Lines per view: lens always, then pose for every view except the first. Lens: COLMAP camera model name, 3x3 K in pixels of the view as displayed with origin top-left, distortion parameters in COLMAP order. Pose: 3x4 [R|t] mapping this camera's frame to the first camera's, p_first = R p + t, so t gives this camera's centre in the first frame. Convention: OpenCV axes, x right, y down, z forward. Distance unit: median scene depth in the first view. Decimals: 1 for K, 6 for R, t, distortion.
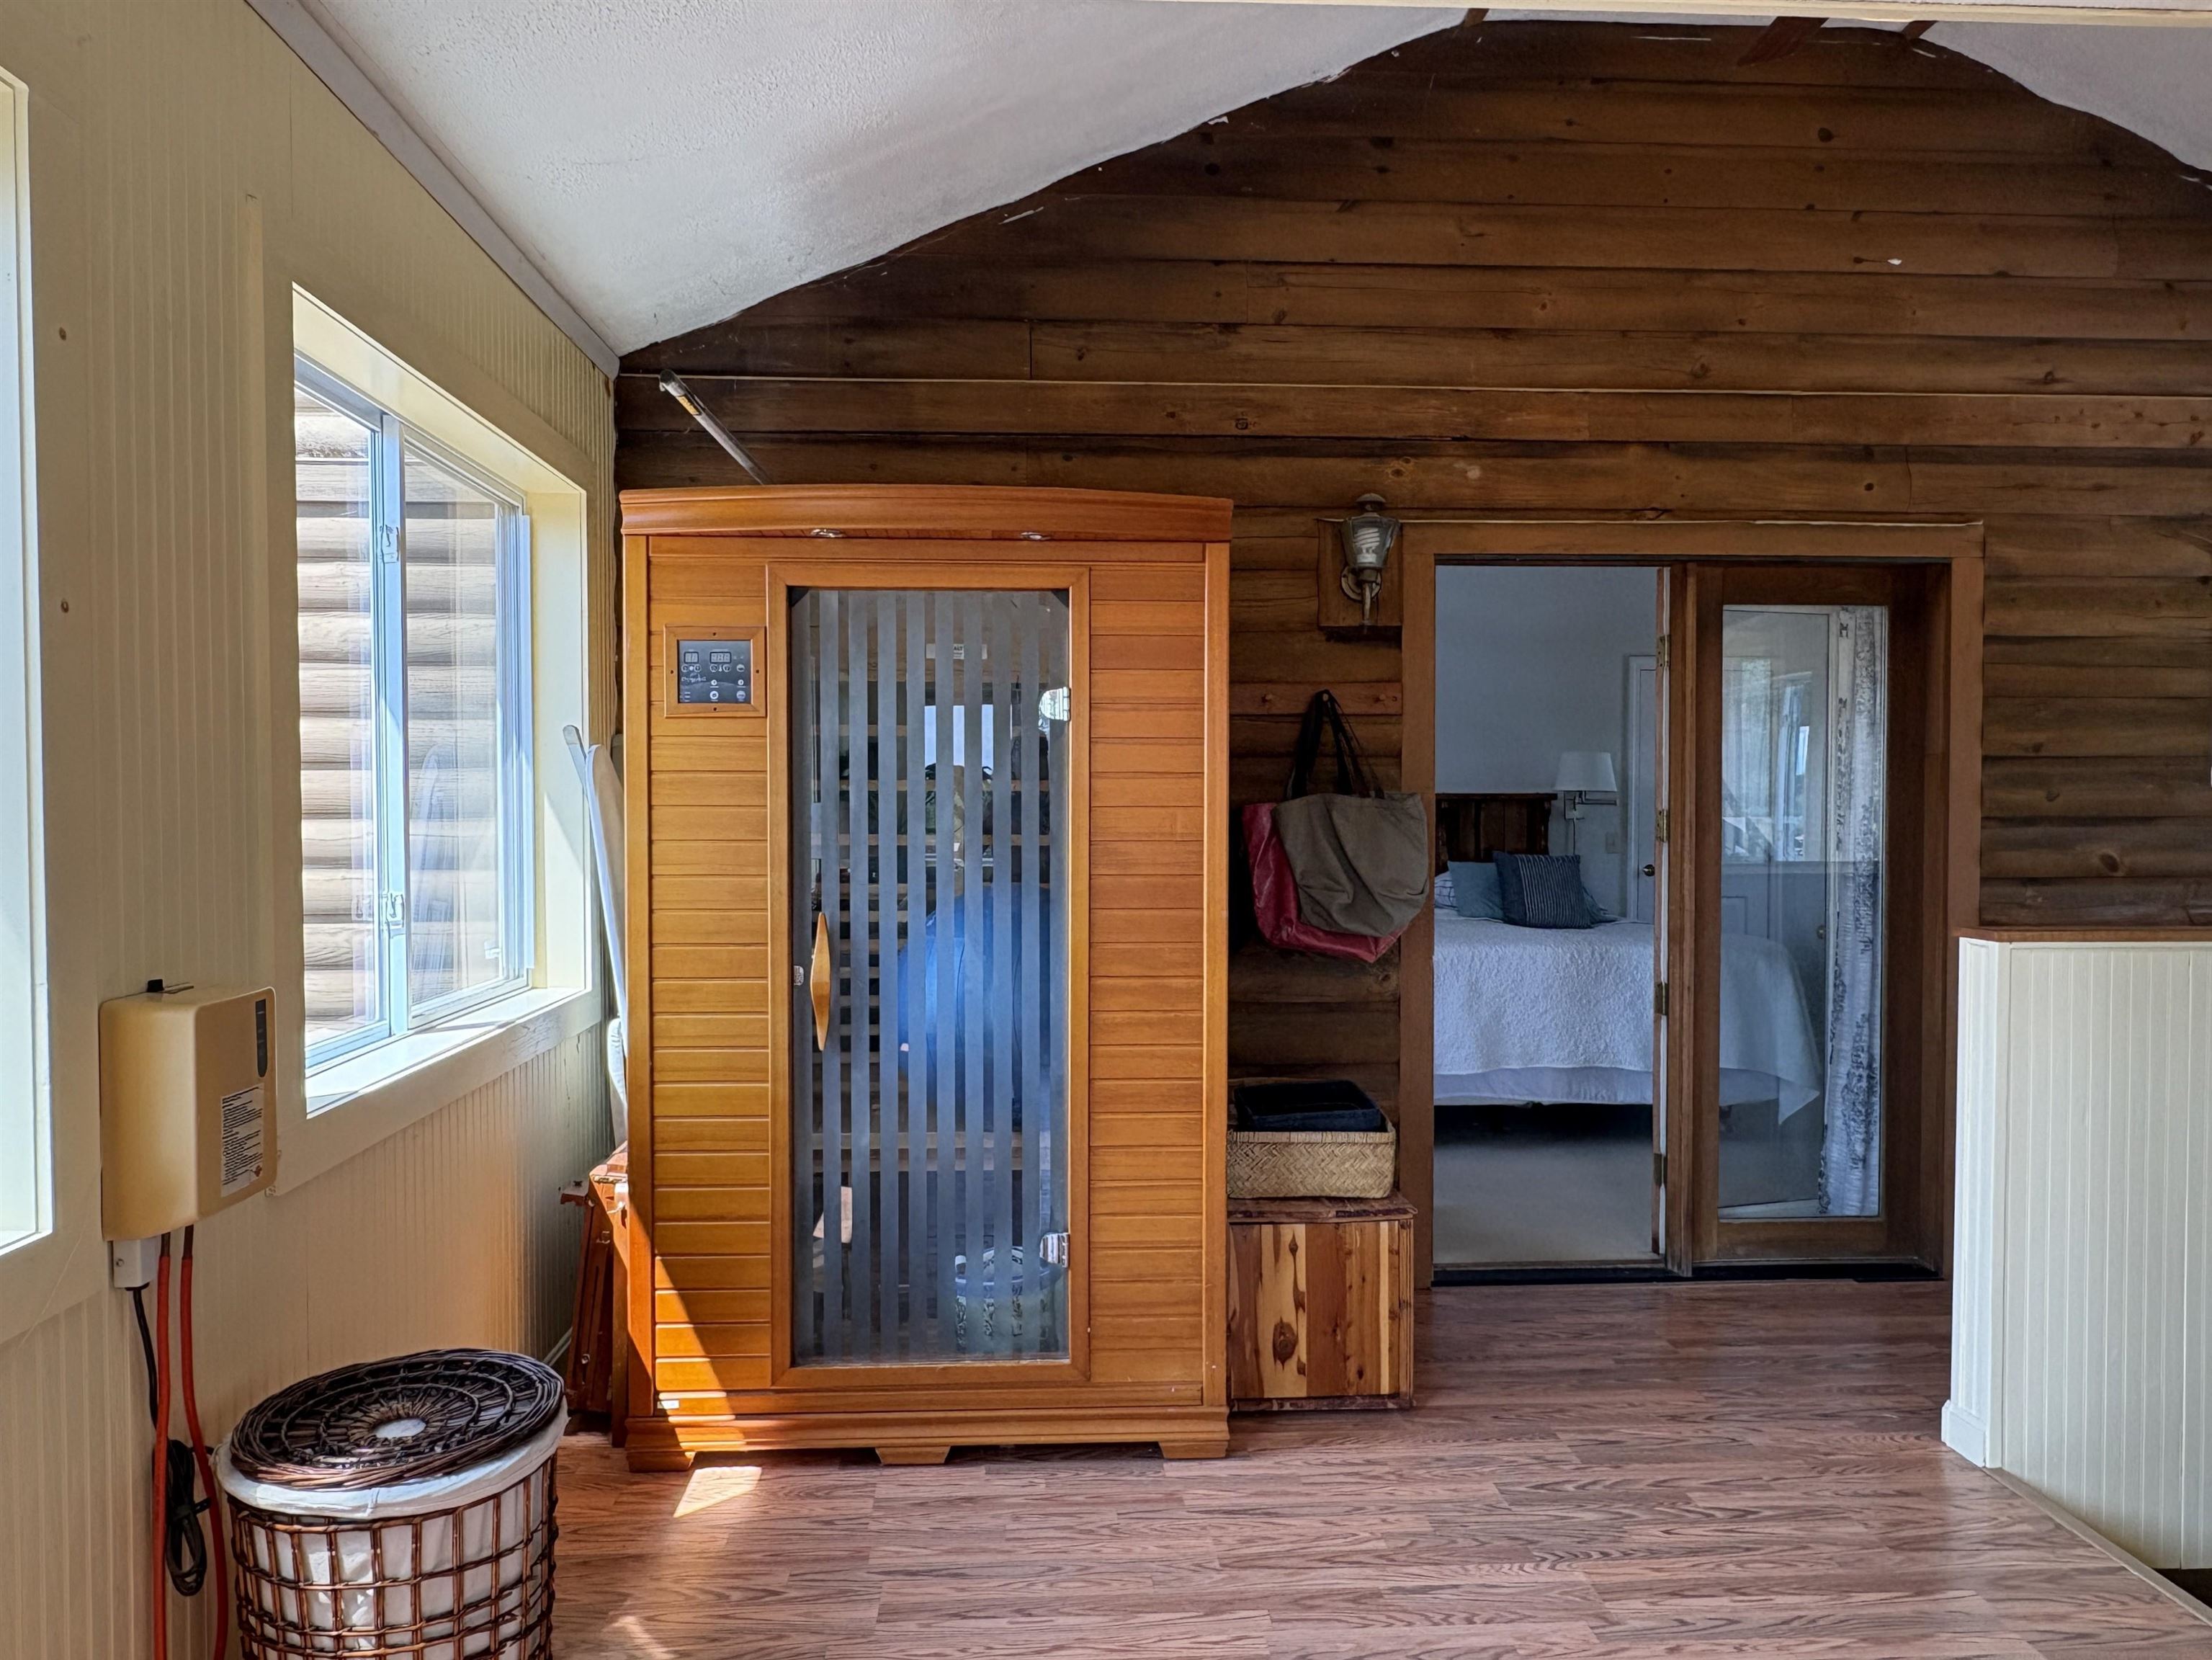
lens RADIAL K [[1462.2, 0, 1092.3], [0, 1462.2, 833.5], [0, 0, 1]] dist [-0.008477, -0.003619]
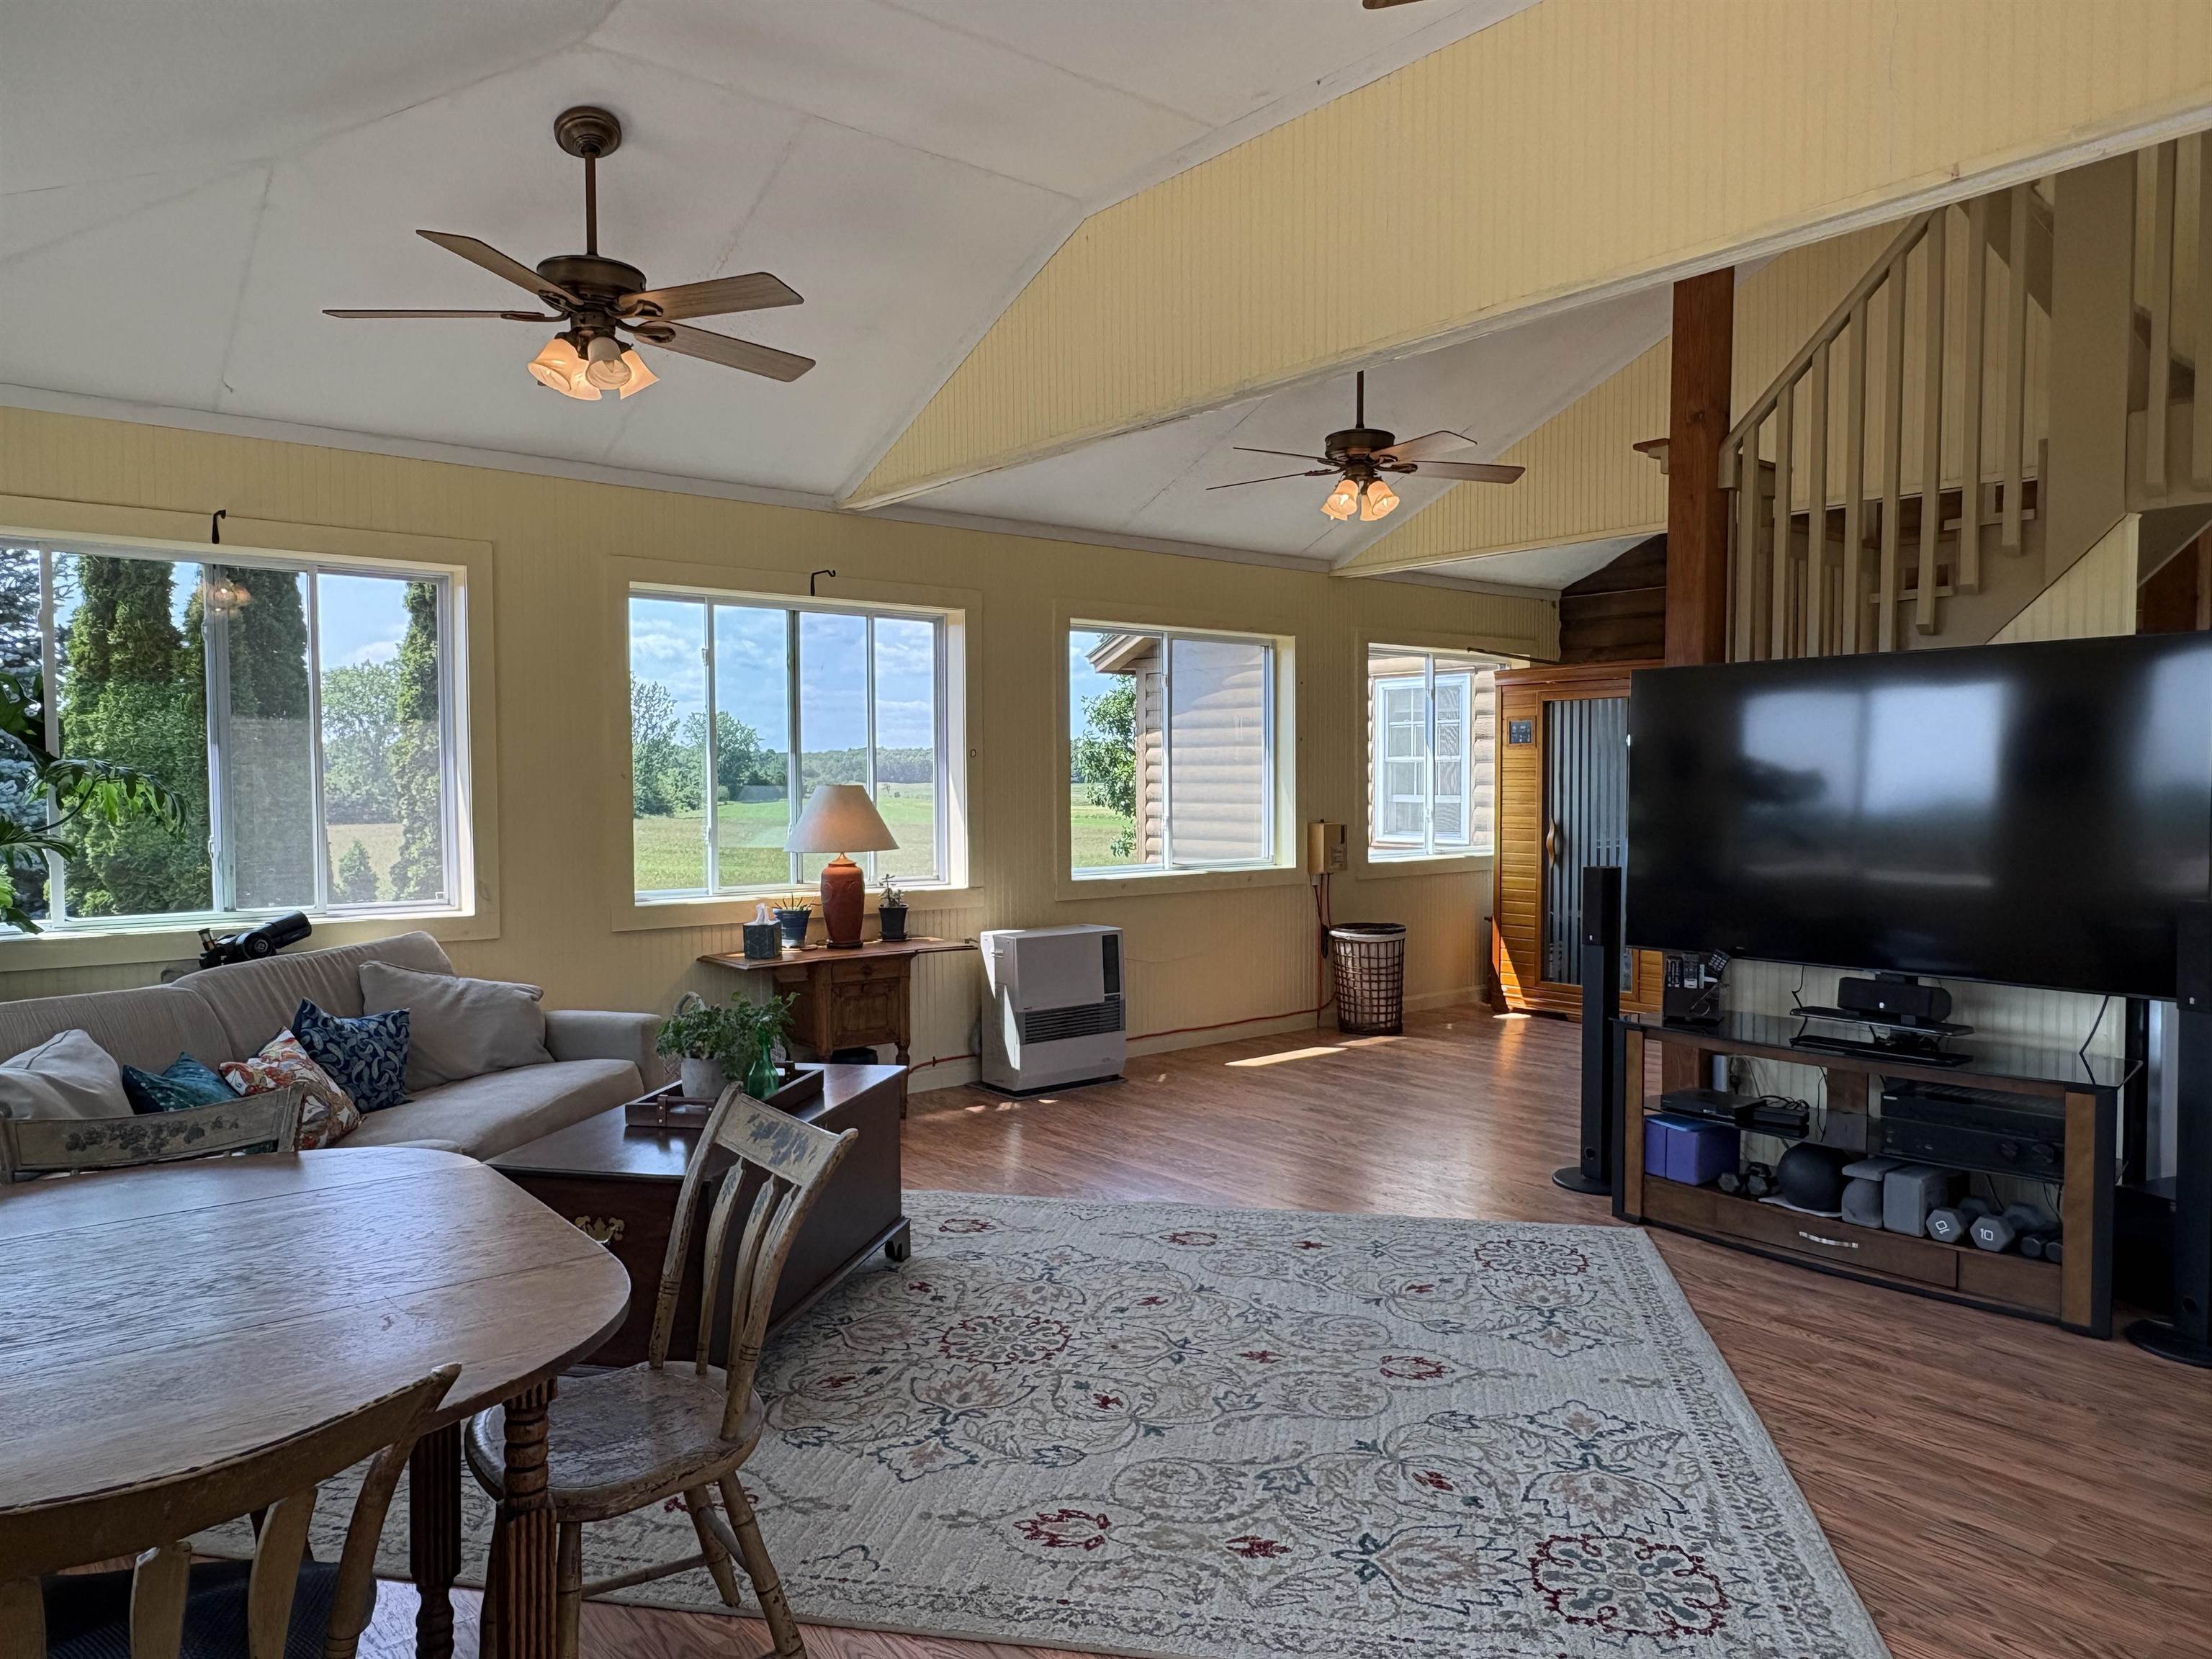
lens RADIAL K [[1462.0, 0, 1102.6], [0, 1462.0, 839.4], [0, 0, 1]] dist [-0.008477, -0.003619]
pose [[0.559600, 0.021347, -0.828488, 1.631187], [-0.009916, 0.999769, 0.019062, 0.051311], [0.828703, -0.002451, 0.559683, -1.249271]]
